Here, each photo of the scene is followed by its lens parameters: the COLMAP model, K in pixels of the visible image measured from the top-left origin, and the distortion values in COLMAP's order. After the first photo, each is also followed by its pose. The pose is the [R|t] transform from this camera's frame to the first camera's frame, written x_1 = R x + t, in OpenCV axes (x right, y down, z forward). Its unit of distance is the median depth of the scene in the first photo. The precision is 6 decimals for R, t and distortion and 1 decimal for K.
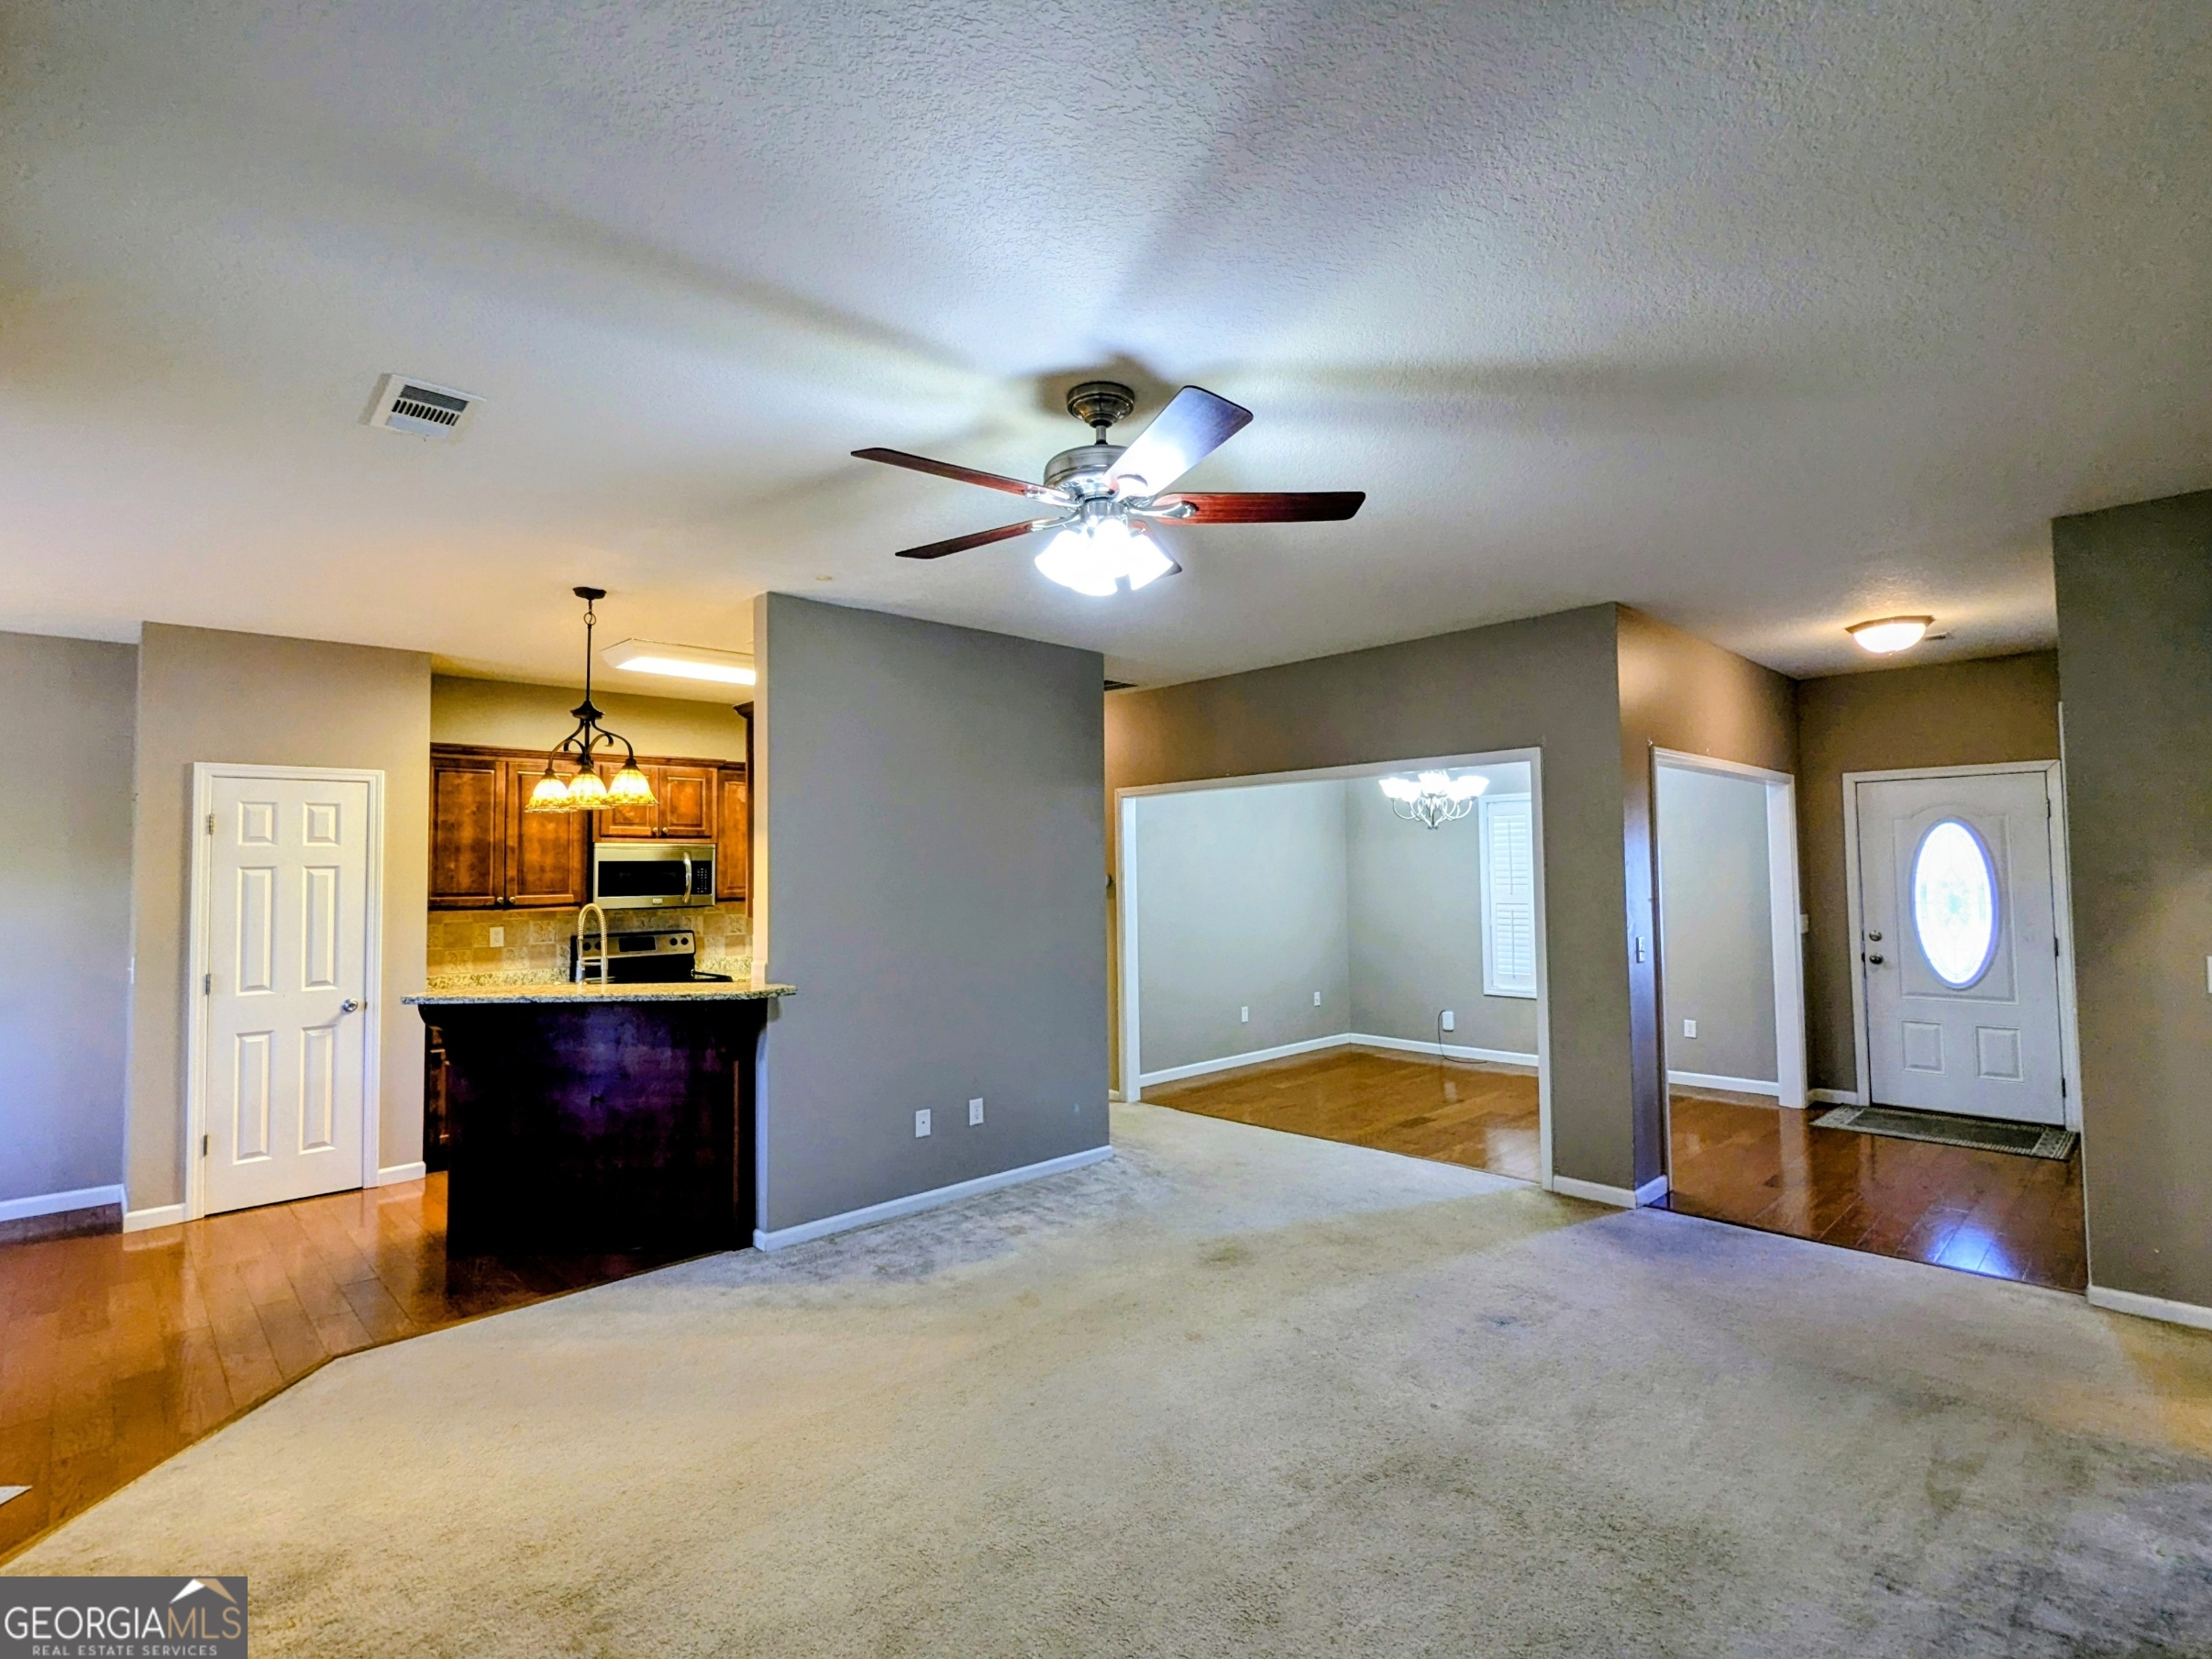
lens RADIAL K [[1048.2, 0, 1106.0], [0, 1048.2, 829.5], [0, 0, 1]] dist [-0.000627, 0.000212]
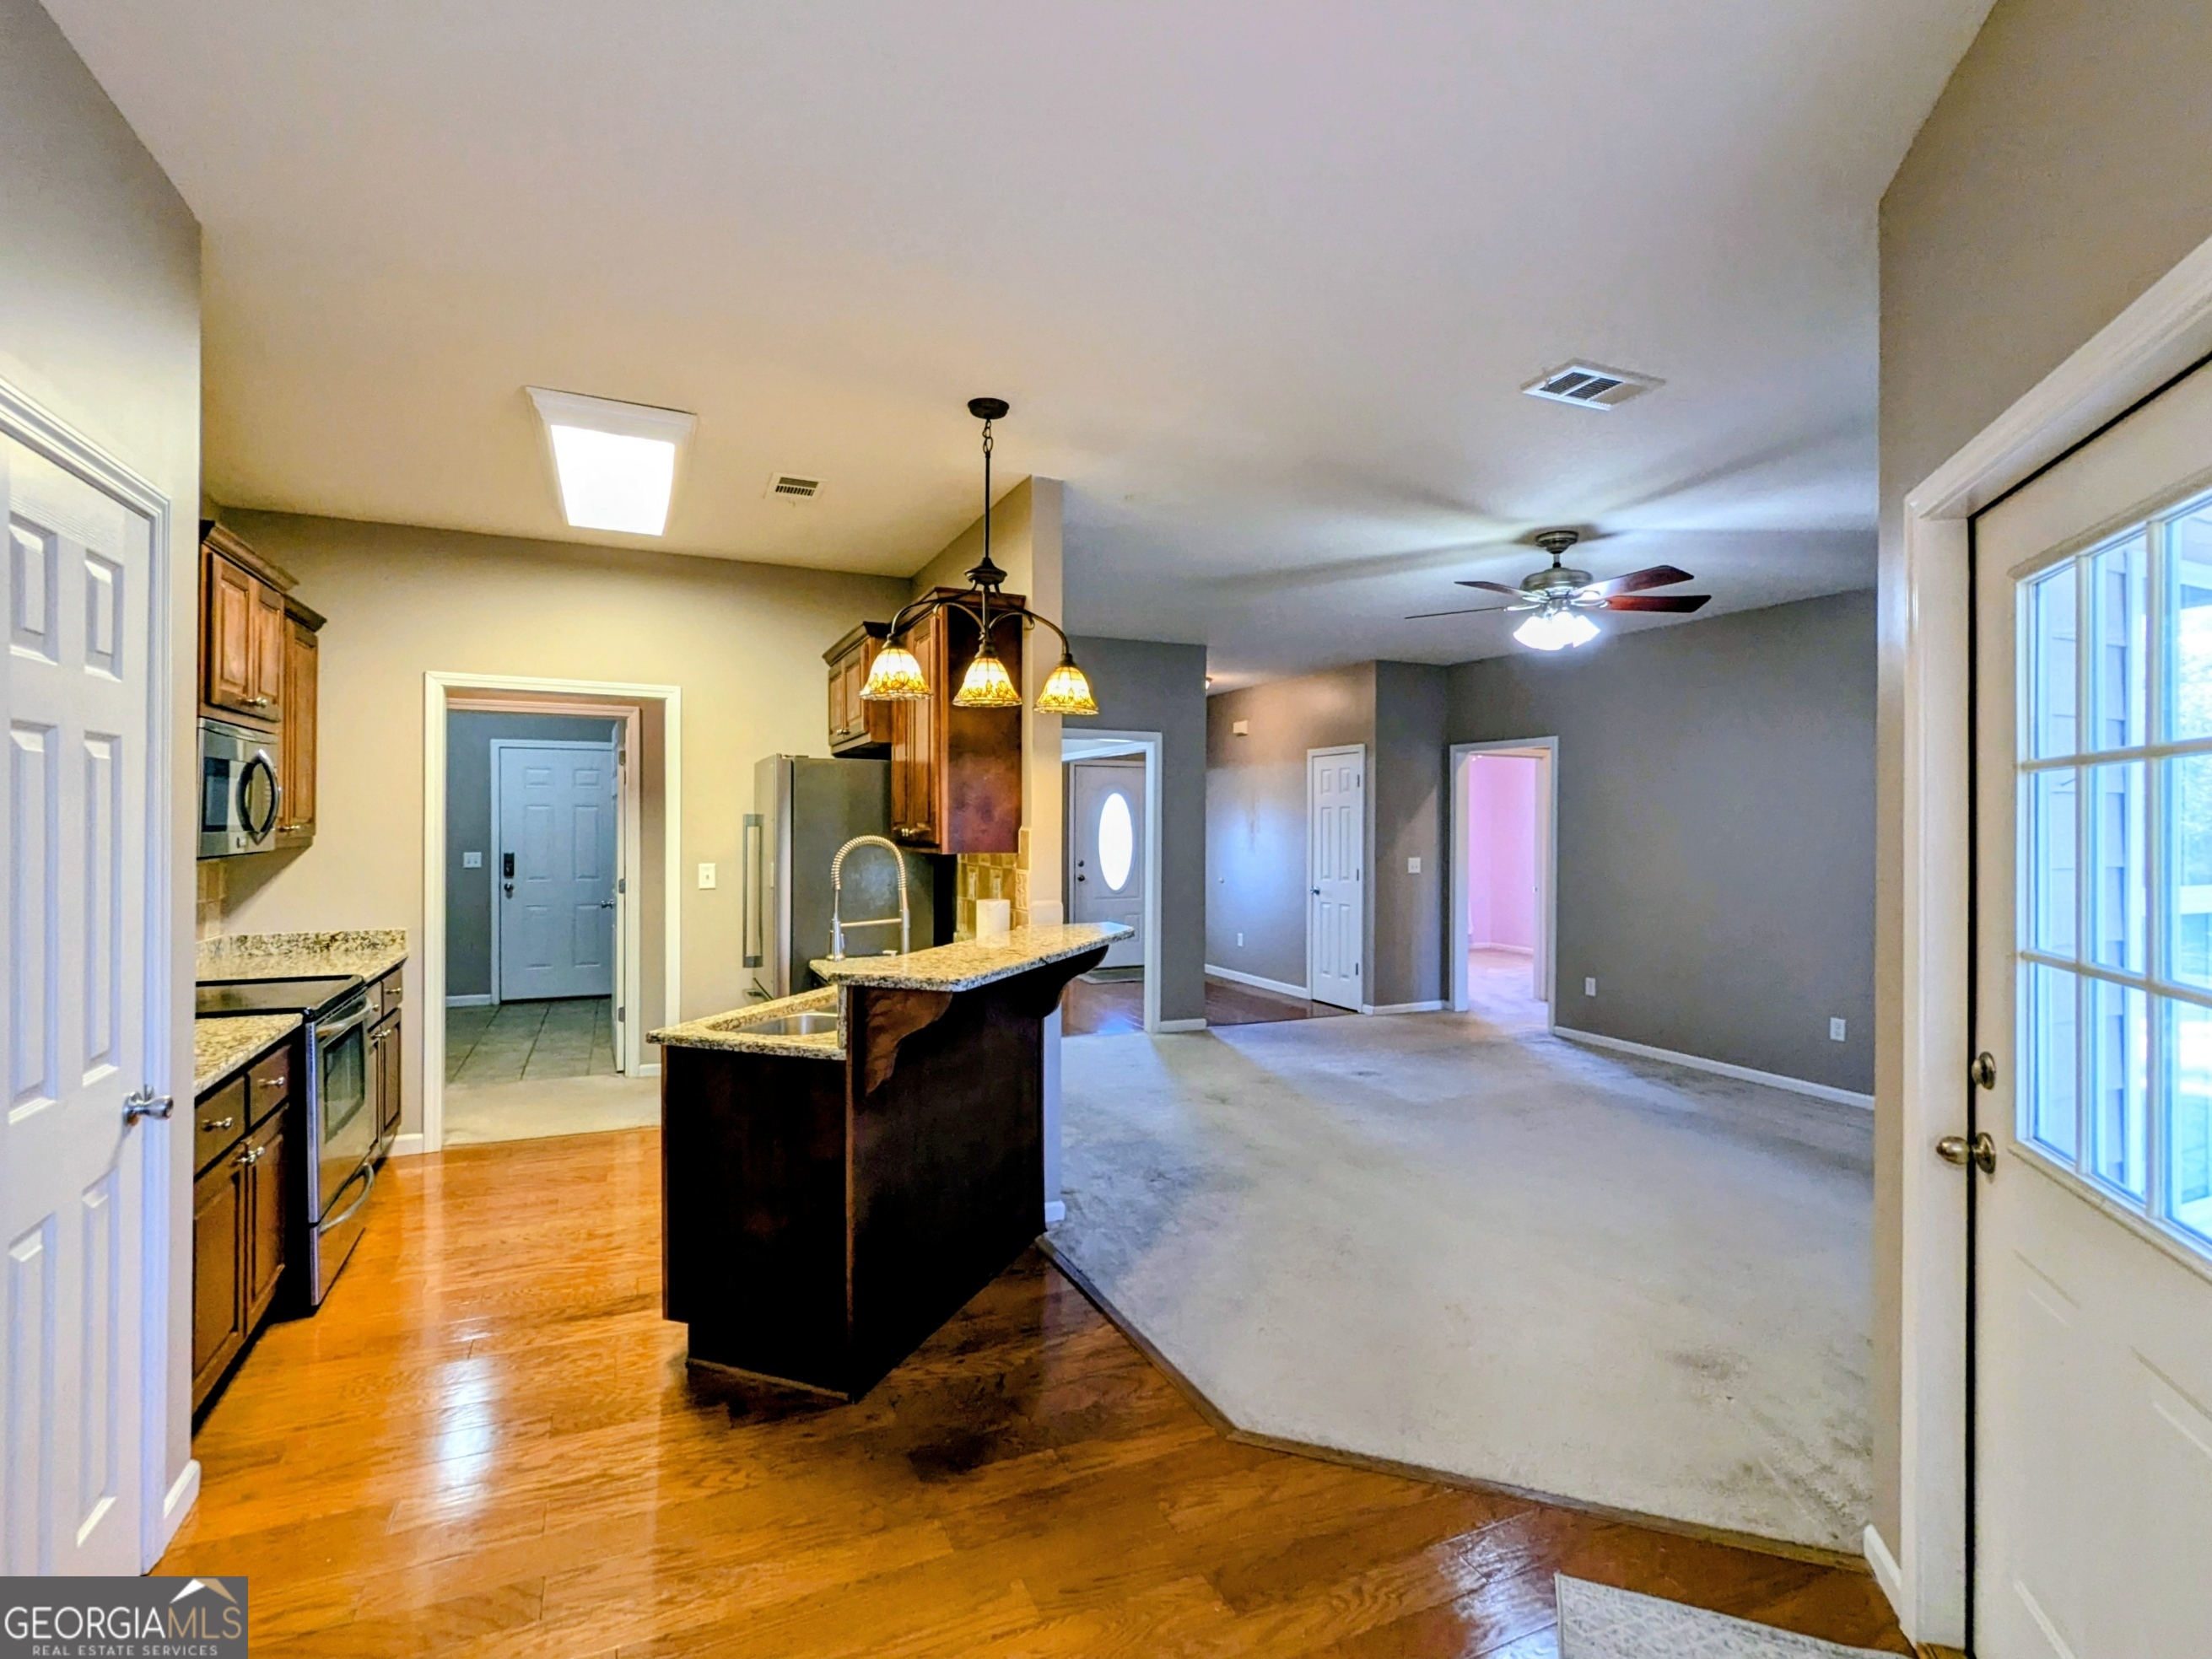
lens RADIAL K [[1079.6, 0, 1106.0], [0, 1079.6, 829.5], [0, 0, 1]] dist [0.001541, -0.000530]
pose [[0.323815, 0.011934, 0.946045, -1.376268], [-0.049696, 0.998755, 0.004412, 0.074647], [-0.944814, -0.048444, 0.324005, 0.790746]]
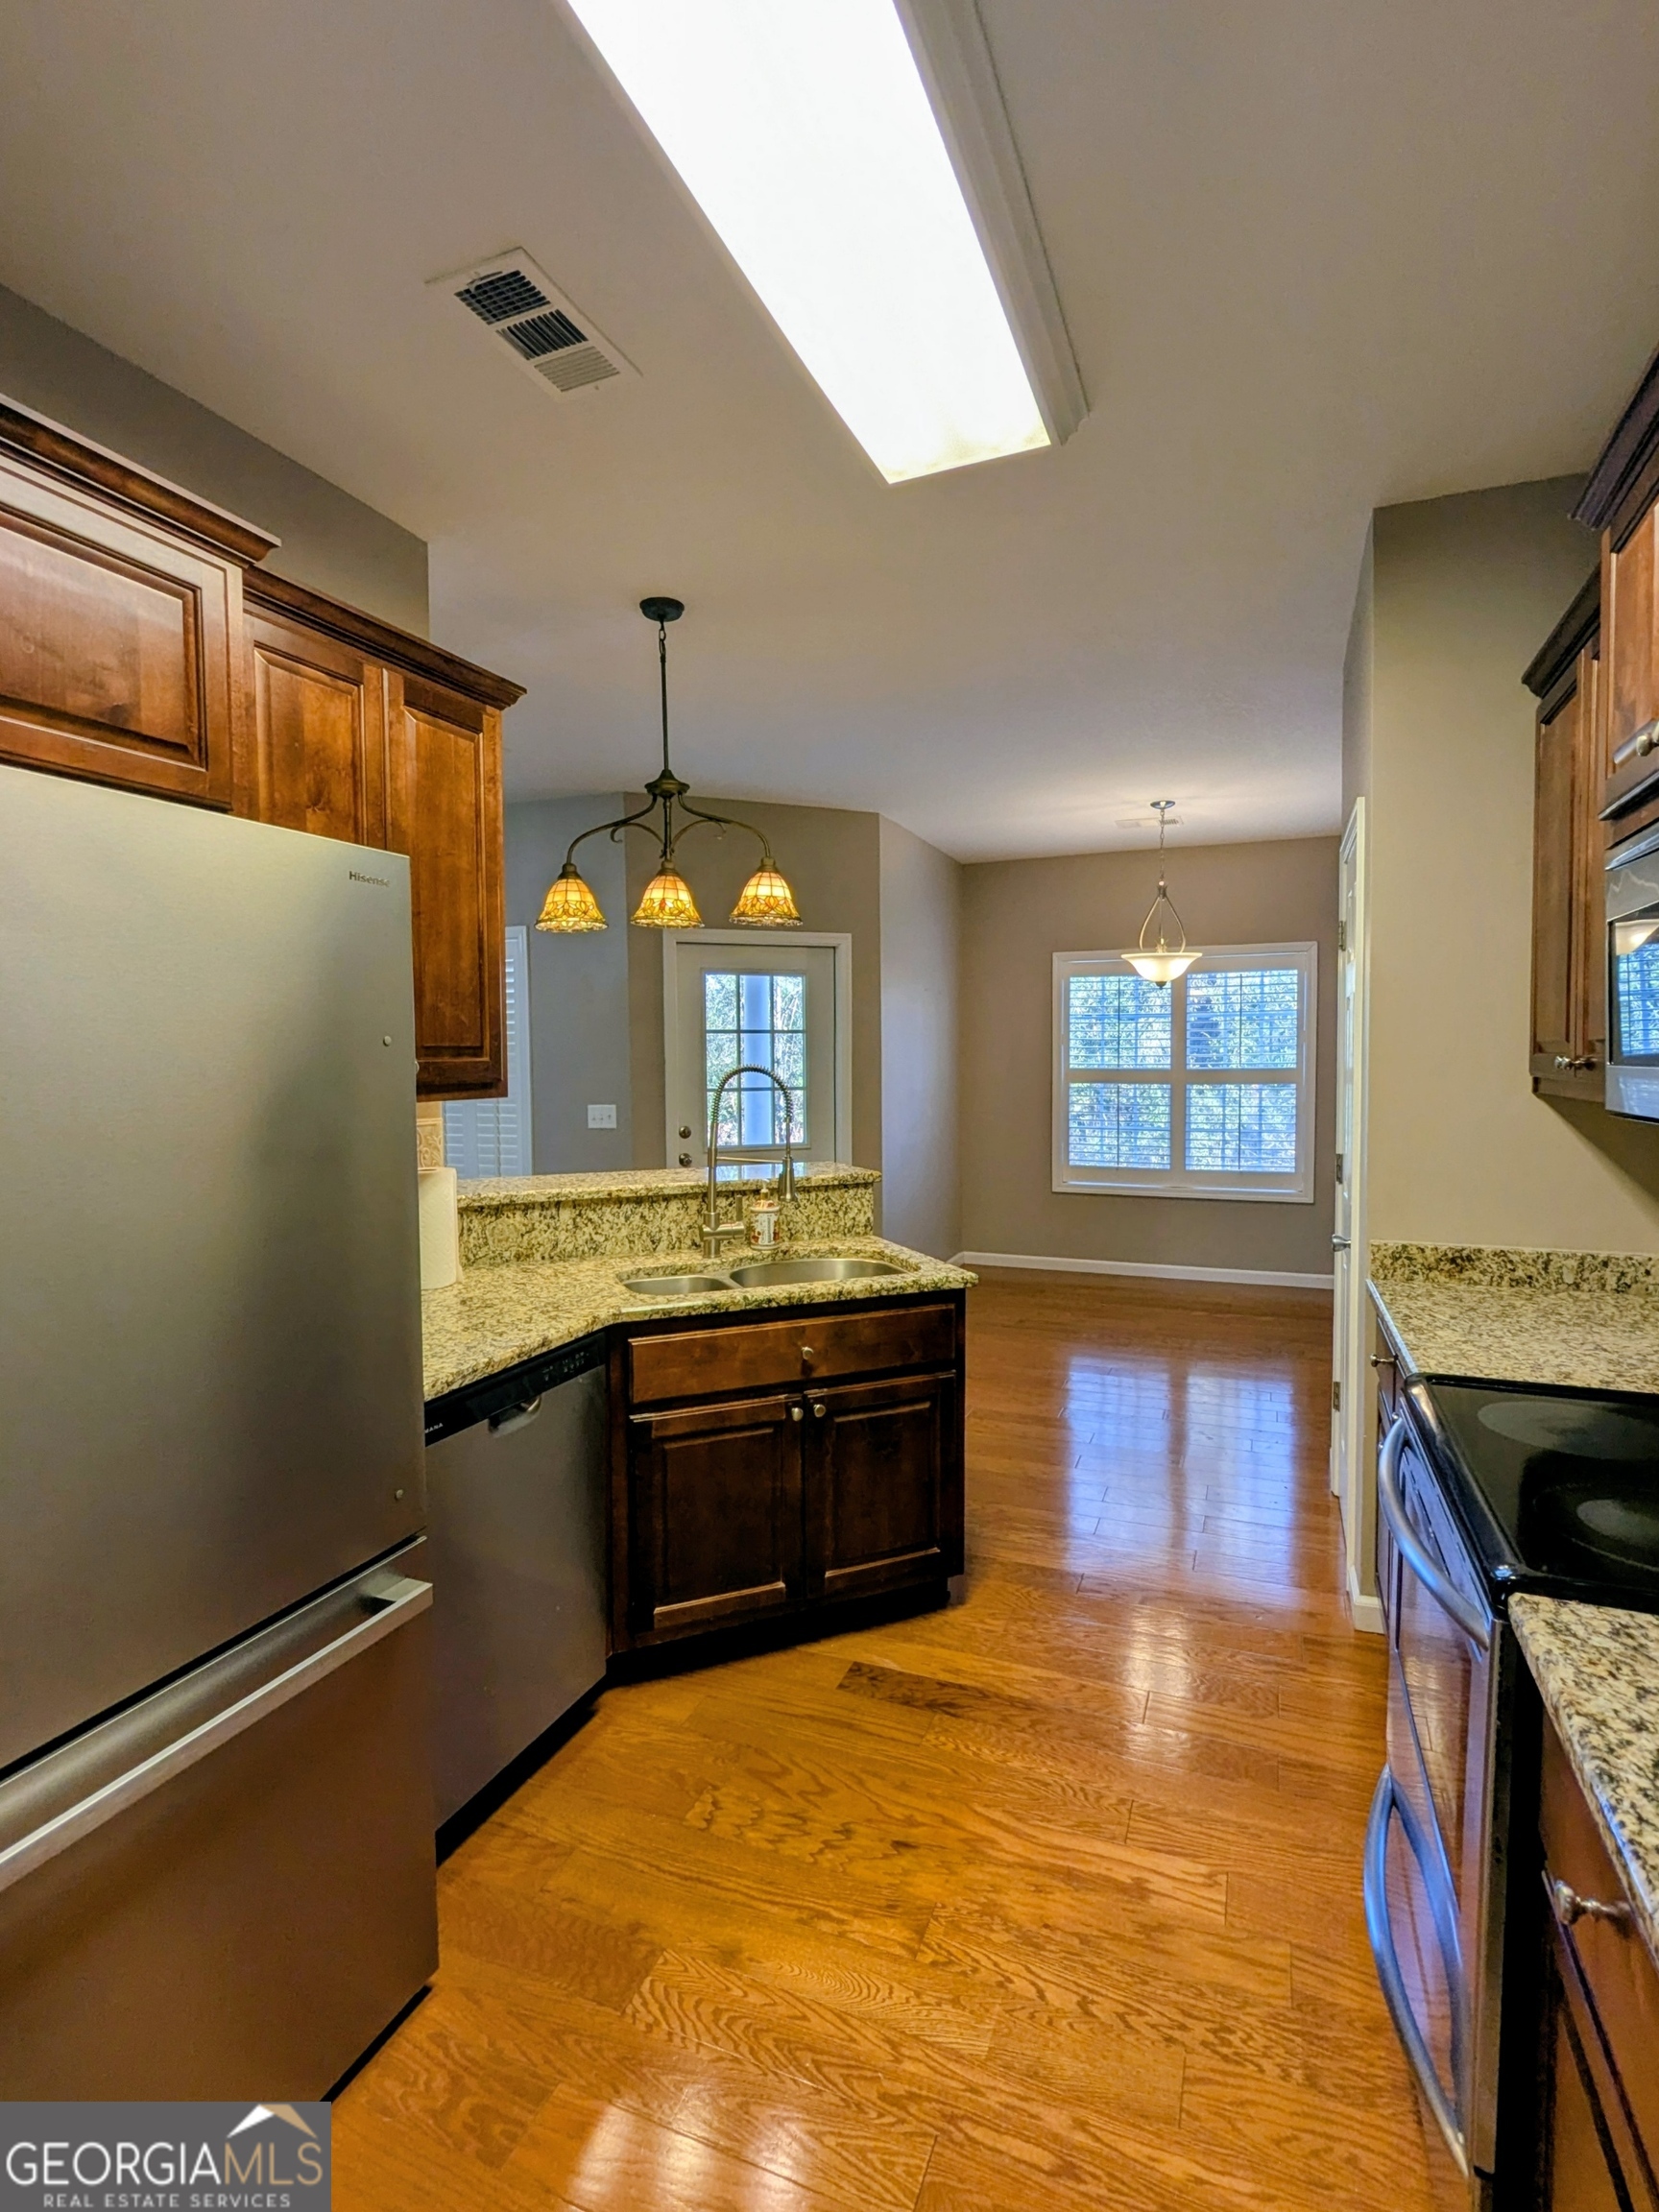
lens RADIAL K [[1166.3, 0, 829.5], [0, 1166.3, 1106.0], [0, 0, 1]] dist [-0.027528, 0.000019]
pose [[-0.899379, 0.042719, -0.435078, -0.306528], [0.040314, 0.999078, 0.014760, 0.113367], [0.435307, -0.004265, -0.900272, 2.022335]]
